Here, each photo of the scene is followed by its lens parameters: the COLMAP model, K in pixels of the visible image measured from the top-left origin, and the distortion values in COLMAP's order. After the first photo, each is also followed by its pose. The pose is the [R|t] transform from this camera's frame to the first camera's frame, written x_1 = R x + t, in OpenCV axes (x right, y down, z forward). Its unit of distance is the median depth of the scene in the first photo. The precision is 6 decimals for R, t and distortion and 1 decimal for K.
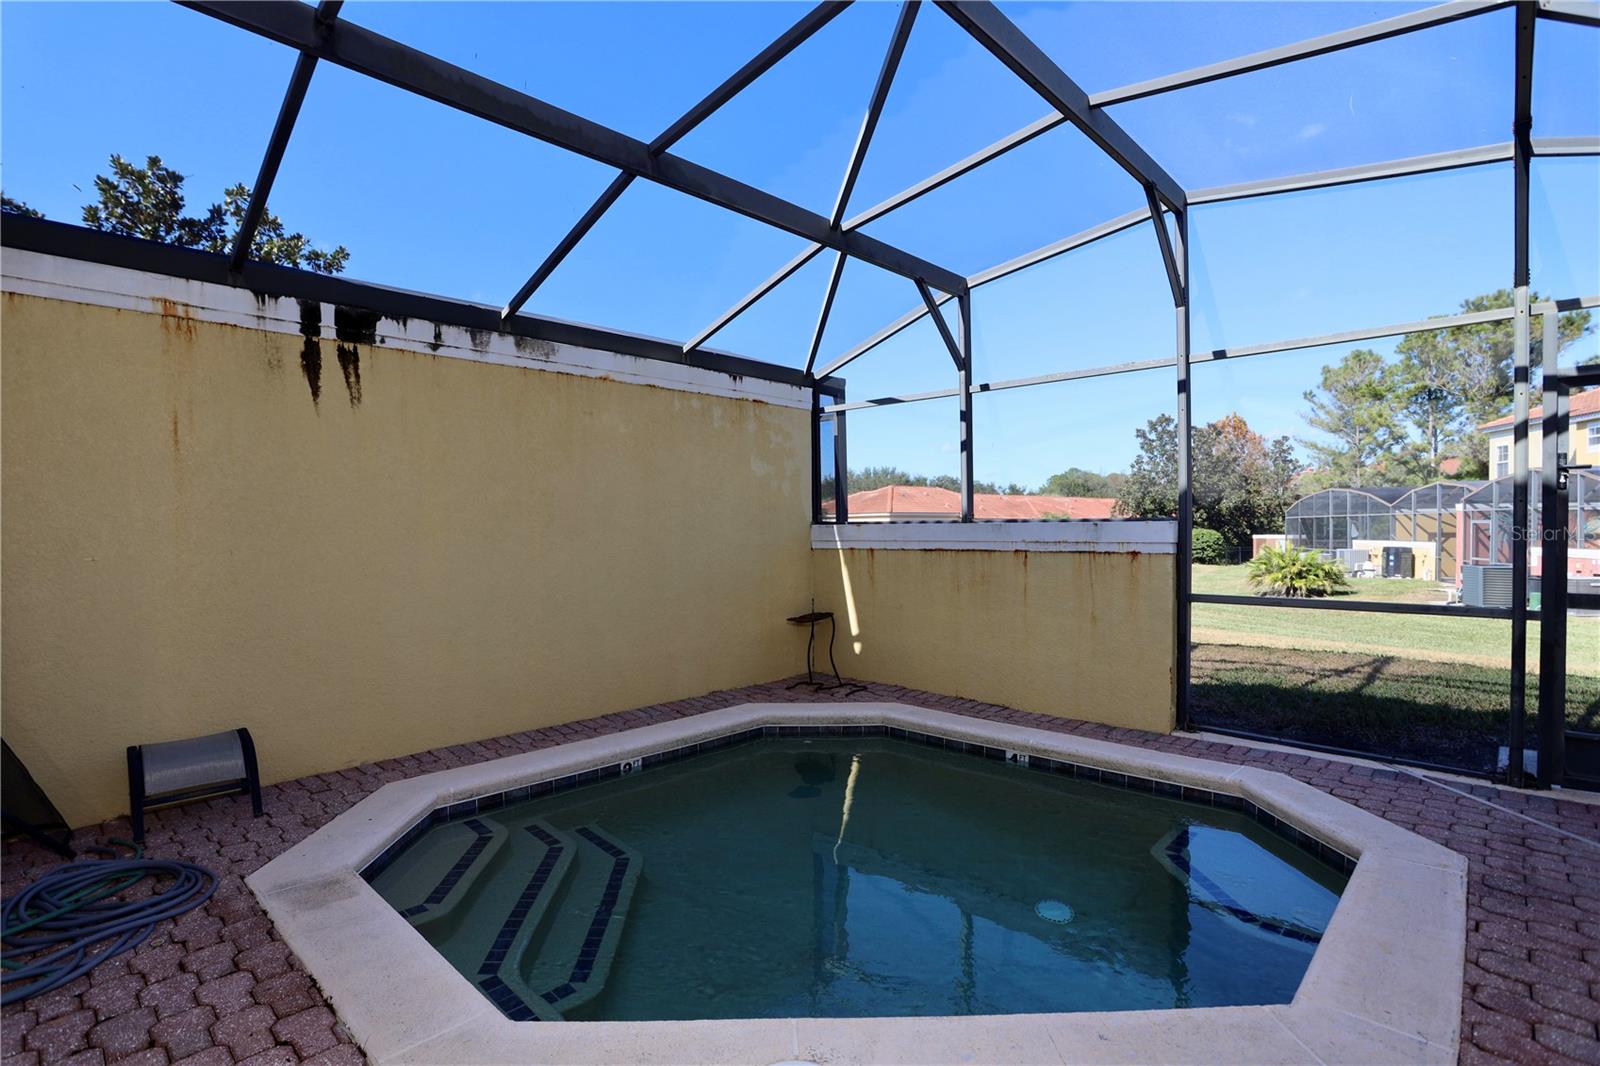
lens RADIAL K [[790.9, 0, 747.0], [0, 790.9, 532.8], [0, 0, 1]] dist [-0.071424, 0.029615]
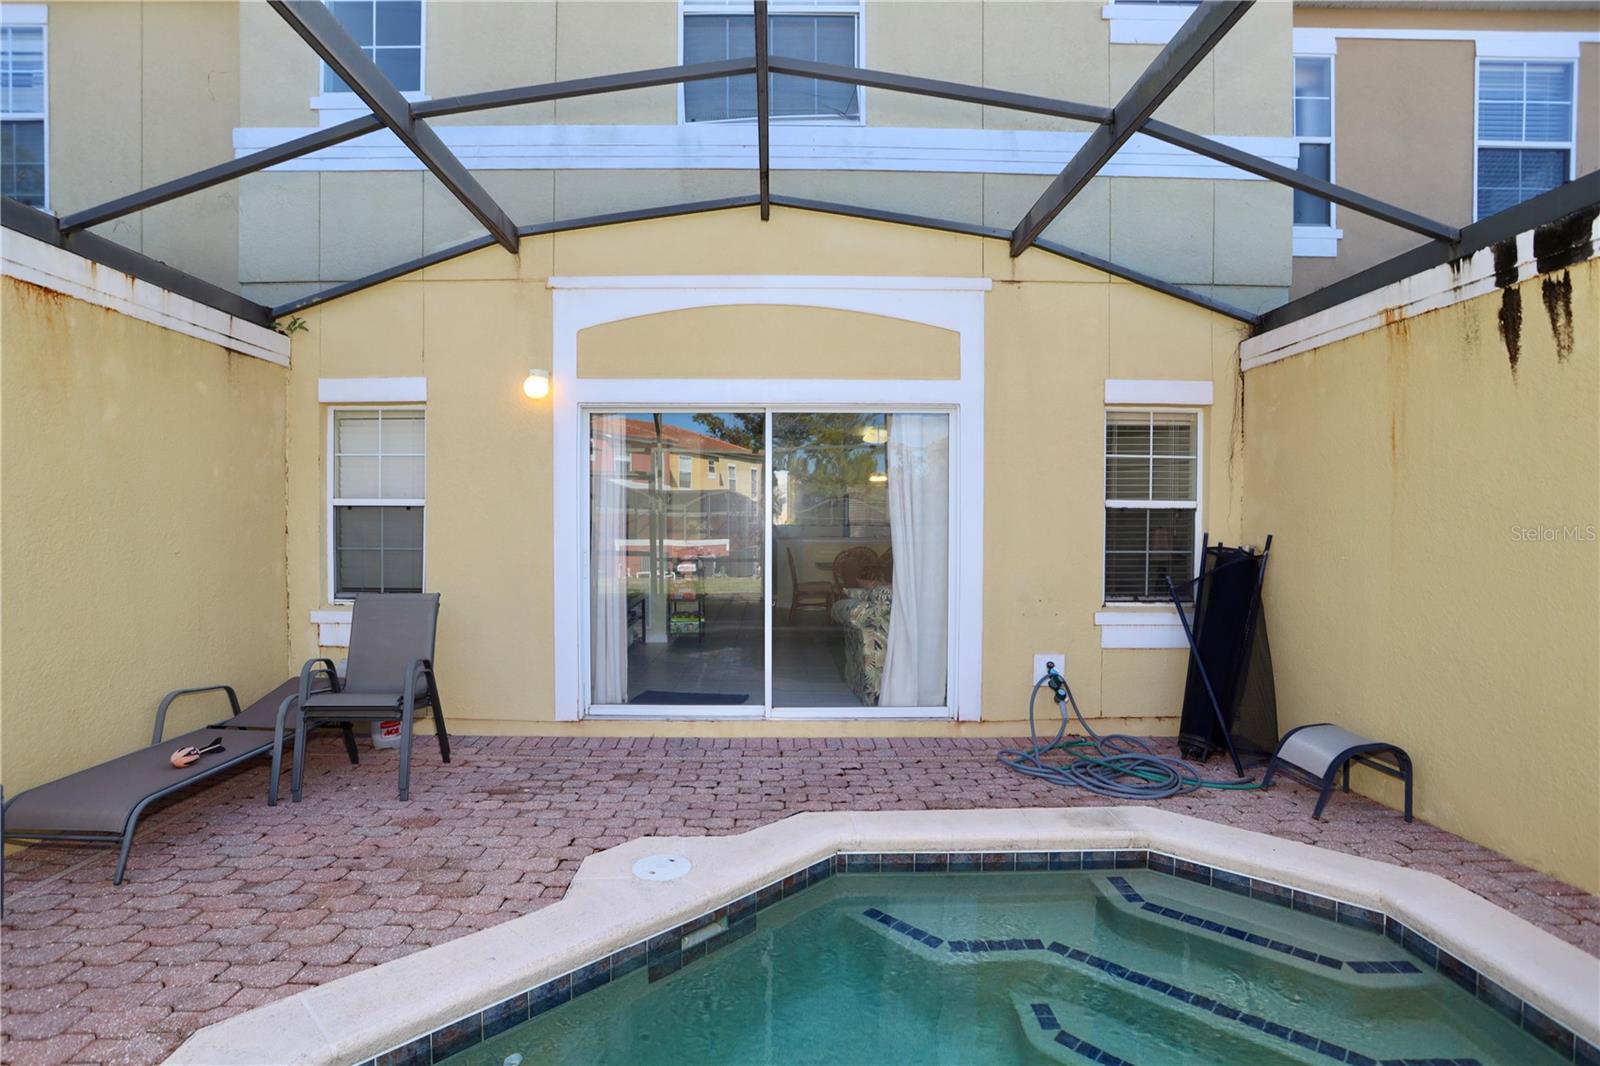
lens RADIAL K [[790.9, 0, 783.3], [0, 790.9, 543.5], [0, 0, 1]] dist [-0.071424, 0.029615]
pose [[-0.686314, 0.022617, -0.726953, 0.480171], [-0.002114, 0.999450, 0.033090, -0.020450], [0.727302, 0.024247, -0.685889, 0.986199]]
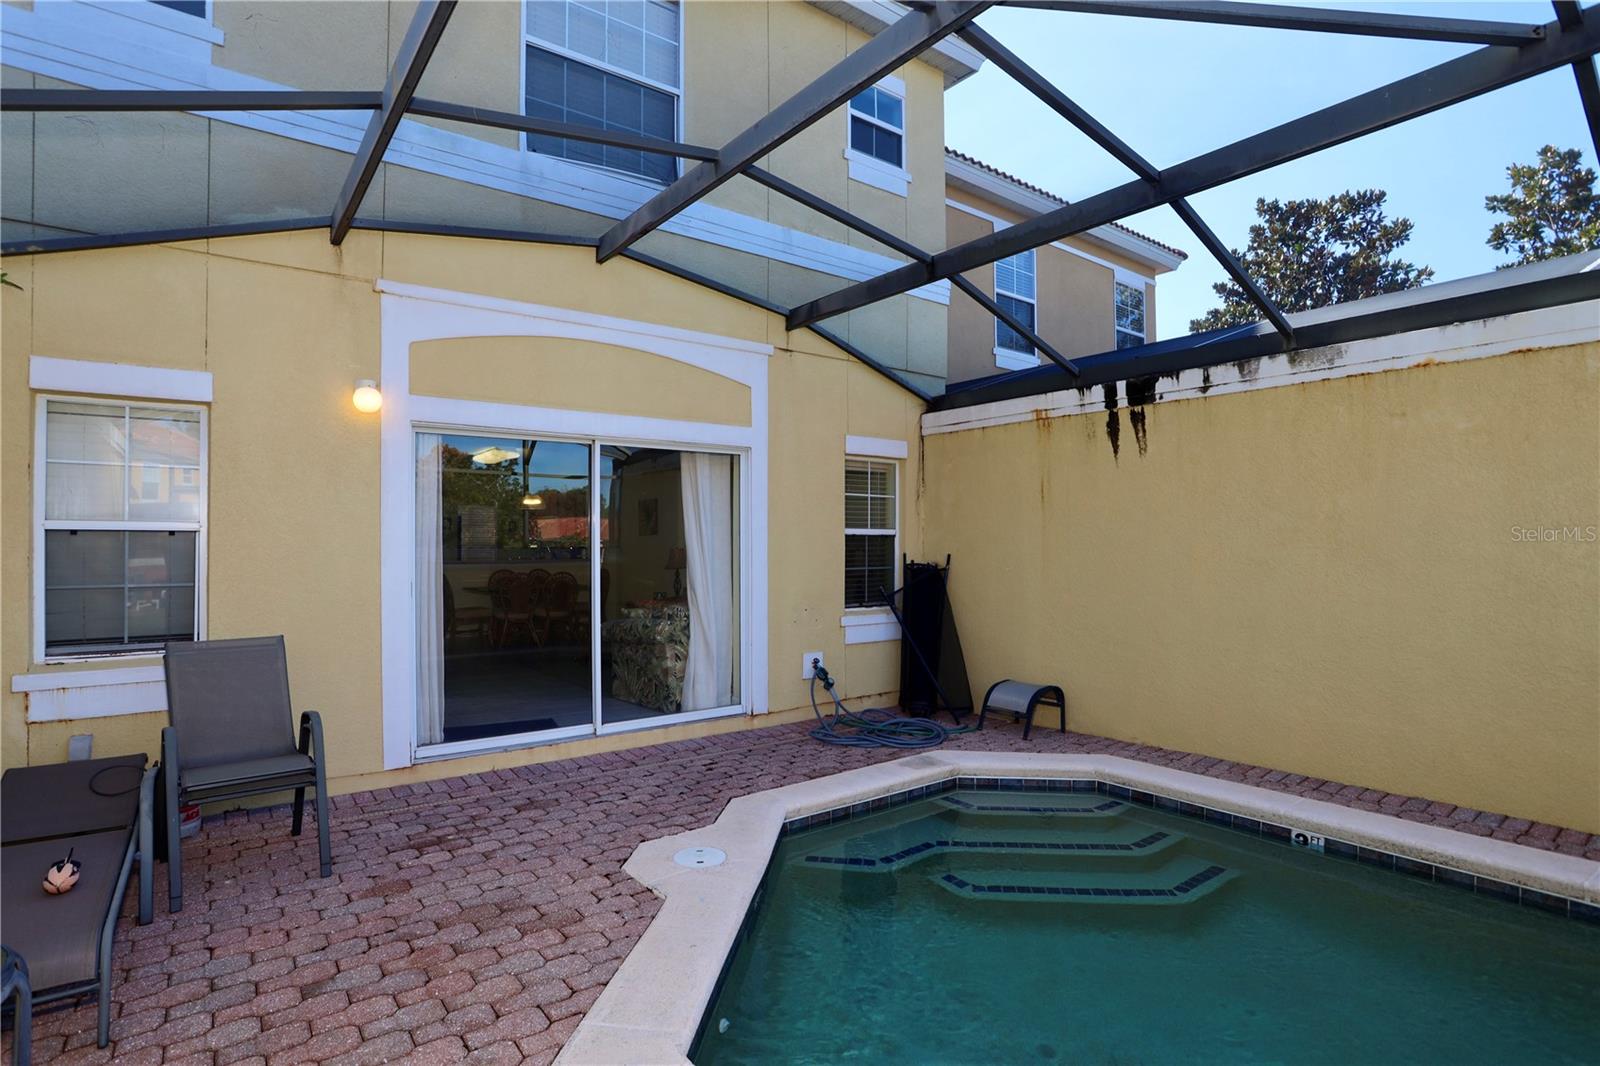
lens RADIAL K [[790.9, 0, 804.6], [0, 790.9, 545.1], [0, 0, 1]] dist [-0.071424, 0.029615]
pose [[-0.119657, 0.009005, -0.992774, 0.827585], [-0.002888, 0.999951, 0.009418, -0.030510], [0.992811, 0.003994, -0.119625, 0.627999]]
